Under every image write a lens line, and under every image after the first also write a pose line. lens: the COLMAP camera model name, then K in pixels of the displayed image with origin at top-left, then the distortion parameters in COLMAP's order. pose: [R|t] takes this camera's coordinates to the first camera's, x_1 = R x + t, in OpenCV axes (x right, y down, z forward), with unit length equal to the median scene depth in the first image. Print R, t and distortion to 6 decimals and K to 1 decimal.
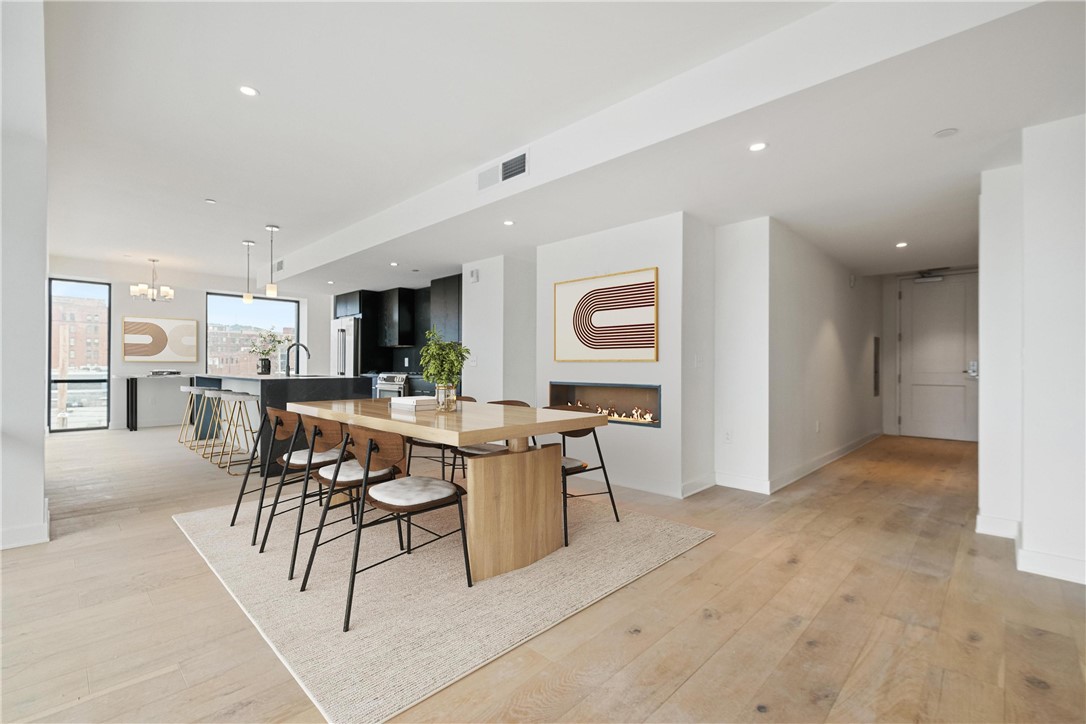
lens RADIAL K [[483.5, 0, 543.0], [0, 483.5, 362.0], [0, 0, 1]] dist [-0.000200, -0.000146]
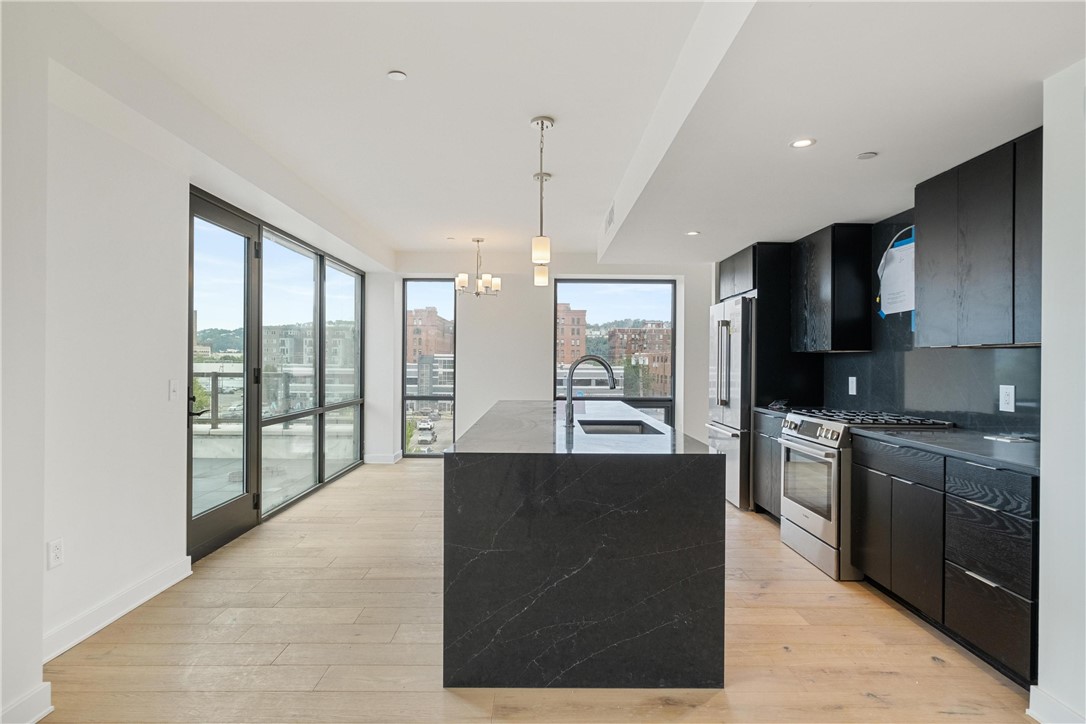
lens RADIAL K [[574.4, 0, 543.0], [0, 574.4, 362.0], [0, 0, 1]] dist [-0.003942, 0.000089]
pose [[0.699859, 0.002273, -0.714277, -0.108938], [0.001606, 0.999987, 0.004756, -0.028309], [0.714279, -0.004476, 0.699847, 0.452658]]
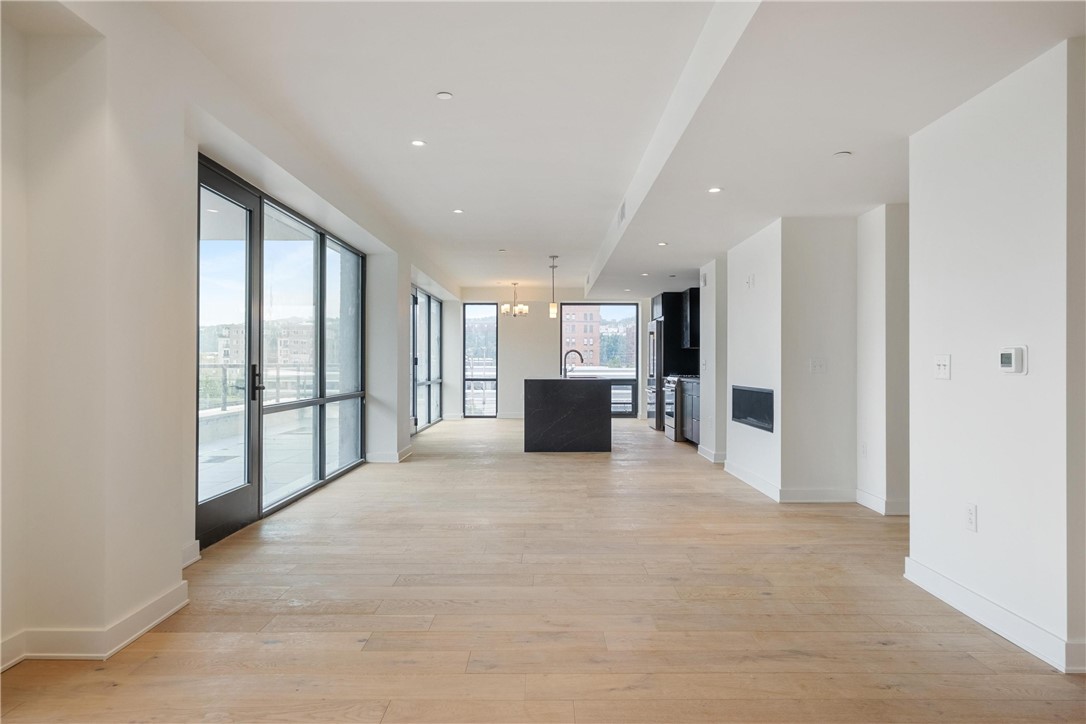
lens RADIAL K [[699.2, 0, 543.0], [0, 699.2, 362.0], [0, 0, 1]] dist [-0.001273, -0.000336]
pose [[0.691591, -0.004865, -0.722273, 0.545384], [0.007398, 0.999973, 0.000349, -0.008540], [0.722251, -0.005585, 0.691608, -0.197234]]
